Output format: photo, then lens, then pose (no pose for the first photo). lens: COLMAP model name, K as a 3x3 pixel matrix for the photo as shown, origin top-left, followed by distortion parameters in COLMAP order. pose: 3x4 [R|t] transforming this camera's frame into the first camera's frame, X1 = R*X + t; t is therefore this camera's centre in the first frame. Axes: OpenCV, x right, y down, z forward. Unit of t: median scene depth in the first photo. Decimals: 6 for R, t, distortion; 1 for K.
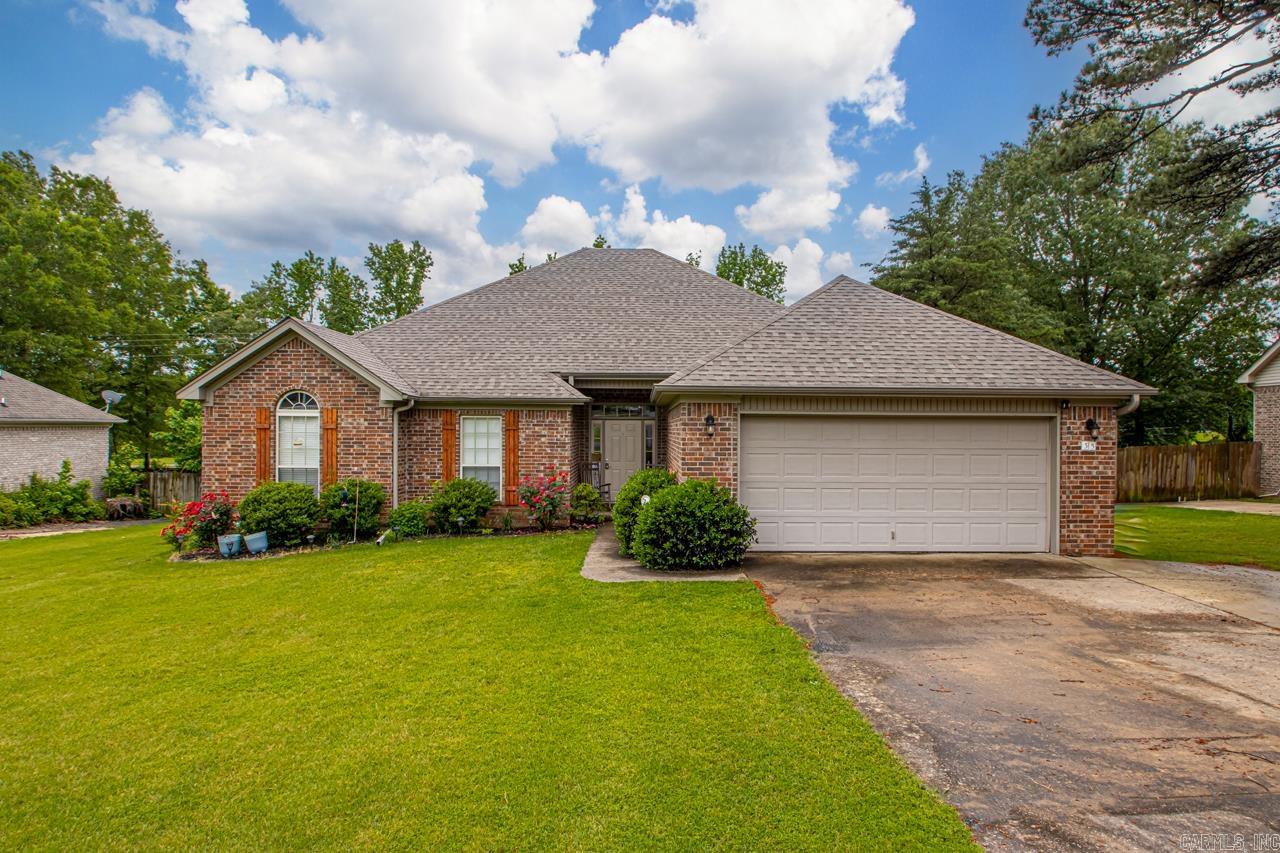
lens RADIAL K [[695.2, 0, 578.0], [0, 695.2, 445.3], [0, 0, 1]] dist [0.000461, -0.007968]
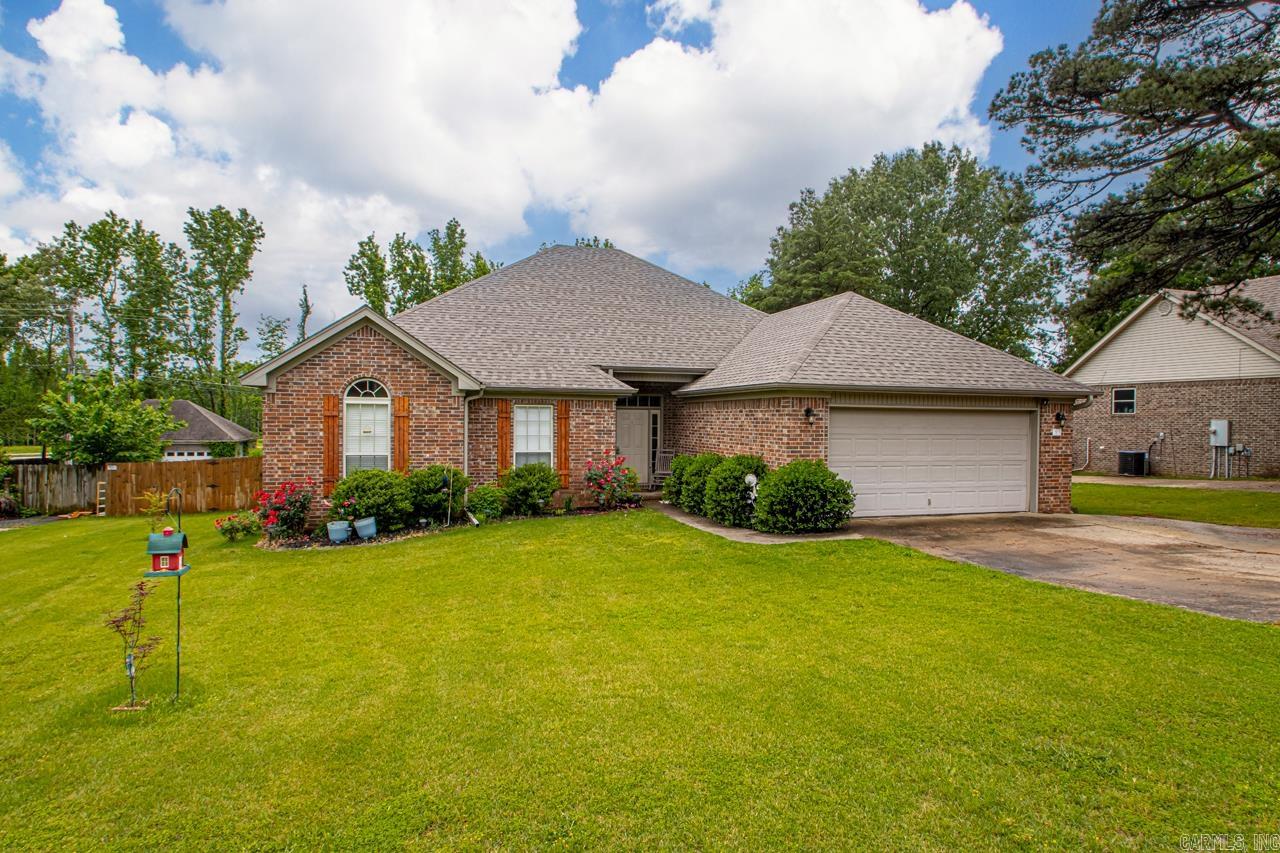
lens RADIAL K [[695.2, 0, 597.8], [0, 695.2, 444.2], [0, 0, 1]] dist [0.000461, -0.007968]
pose [[0.967689, -0.005651, 0.252082, -0.335757], [0.001522, 0.999862, 0.016573, 0.000239], [-0.252141, -0.015654, 0.967564, -0.063078]]
